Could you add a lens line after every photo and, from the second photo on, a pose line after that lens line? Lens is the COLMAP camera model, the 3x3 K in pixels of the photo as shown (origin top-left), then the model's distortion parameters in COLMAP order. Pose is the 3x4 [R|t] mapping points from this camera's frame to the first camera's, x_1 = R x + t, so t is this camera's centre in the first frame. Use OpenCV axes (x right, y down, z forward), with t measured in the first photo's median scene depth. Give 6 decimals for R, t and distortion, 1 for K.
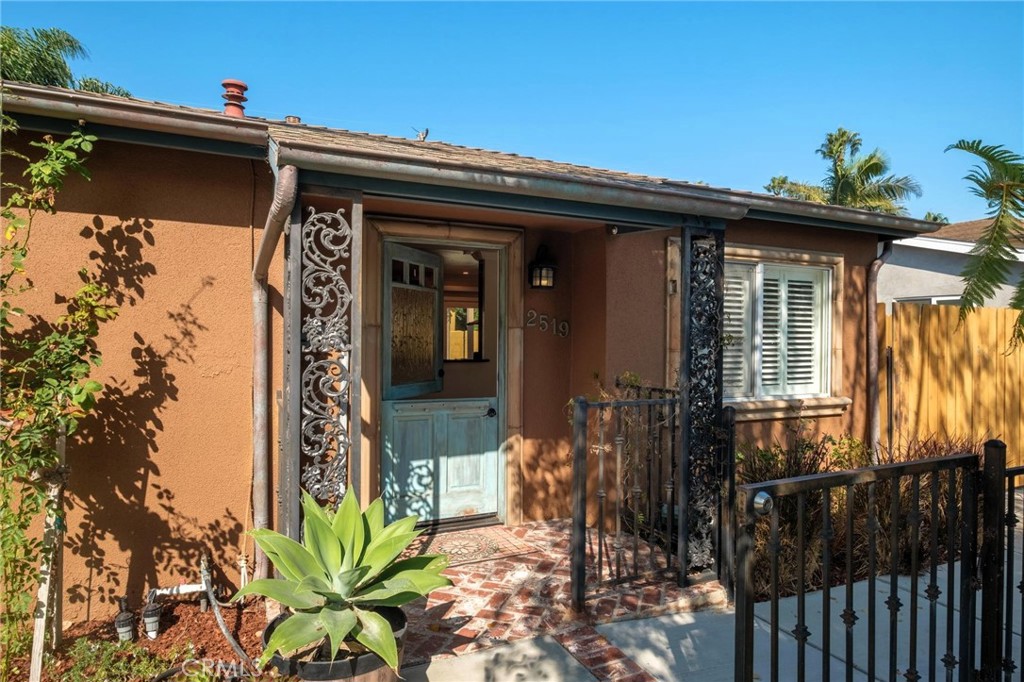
lens RADIAL K [[596.1, 0, 512.0], [0, 596.1, 341.0], [0, 0, 1]] dist [-0.002463, -0.001920]
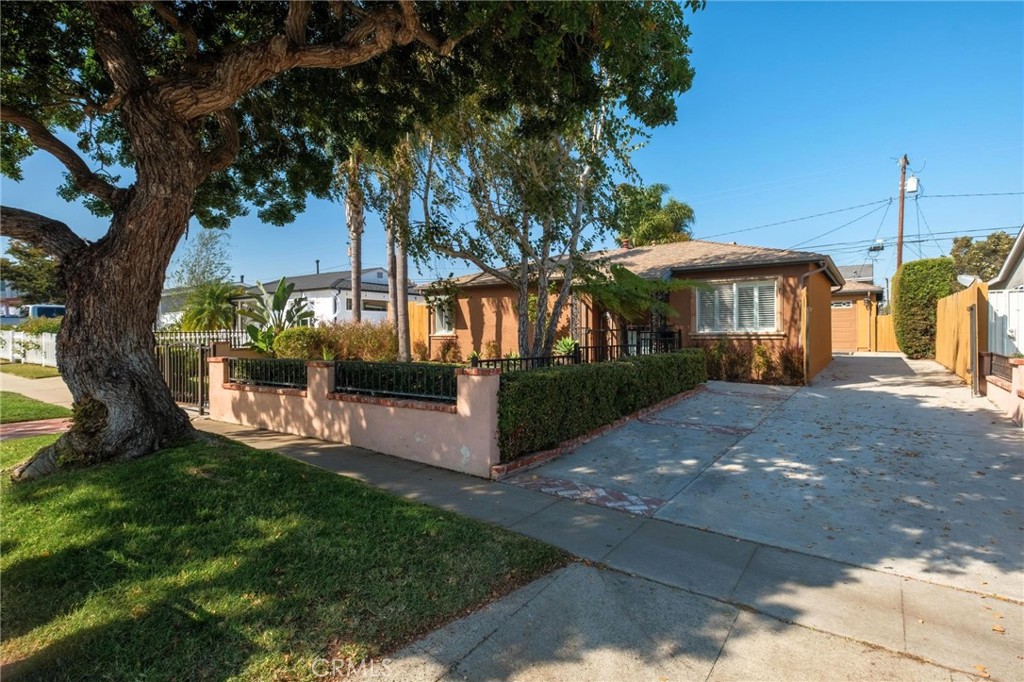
lens RADIAL K [[525.1, 0, 512.0], [0, 525.1, 341.0], [0, 0, 1]] dist [-0.002550, -0.000712]
pose [[0.502213, -0.003090, -0.864739, 2.463465], [-0.000091, 0.999993, -0.003626, 0.181599], [0.864744, 0.001900, 0.502209, -1.362855]]
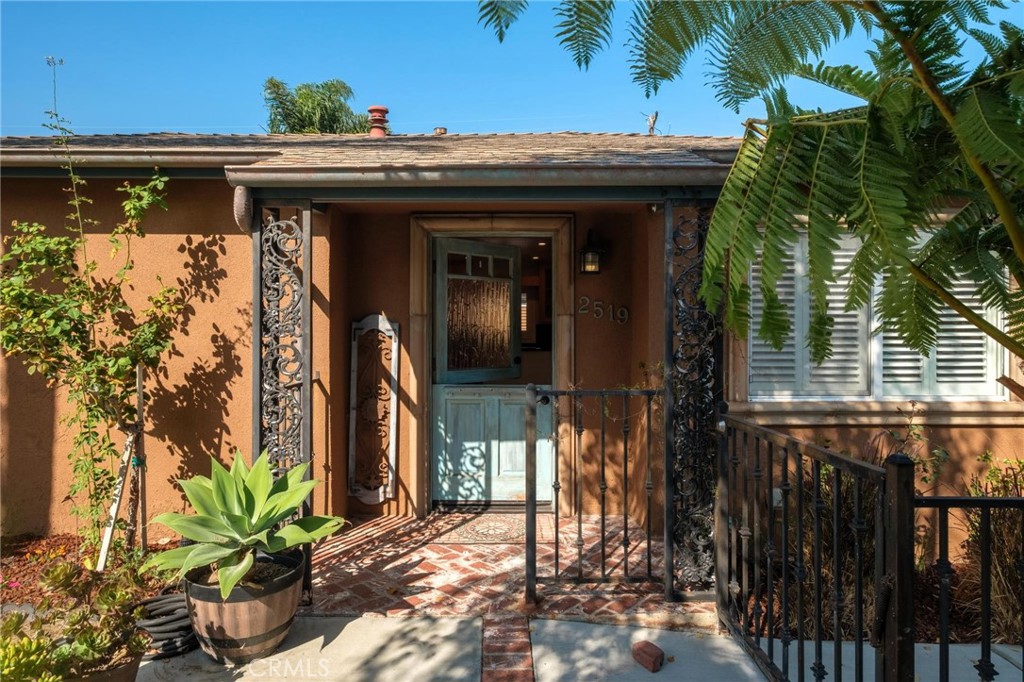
lens RADIAL K [[606.2, 0, 509.6], [0, 606.2, 326.4], [0, 0, 1]] dist [0.000074, 0.000284]
pose [[0.905407, -0.007725, -0.424475, 0.389524], [0.004231, 0.999949, -0.009173, 0.006022], [0.424524, 0.006509, 0.905393, 0.060197]]
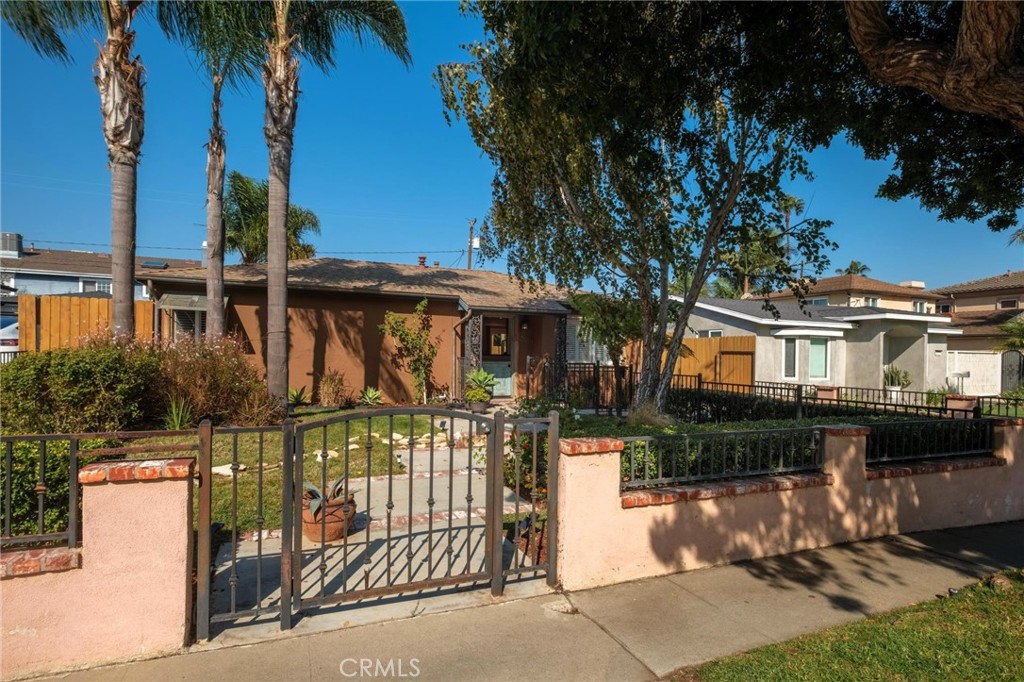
lens RADIAL K [[525.1, 0, 512.0], [0, 525.1, 341.0], [0, 0, 1]] dist [-0.002550, -0.000712]
pose [[0.998834, 0.003630, -0.048144, 0.138299], [-0.005491, 0.999240, -0.038588, 0.104386], [0.047968, 0.038807, 0.998095, -2.199653]]
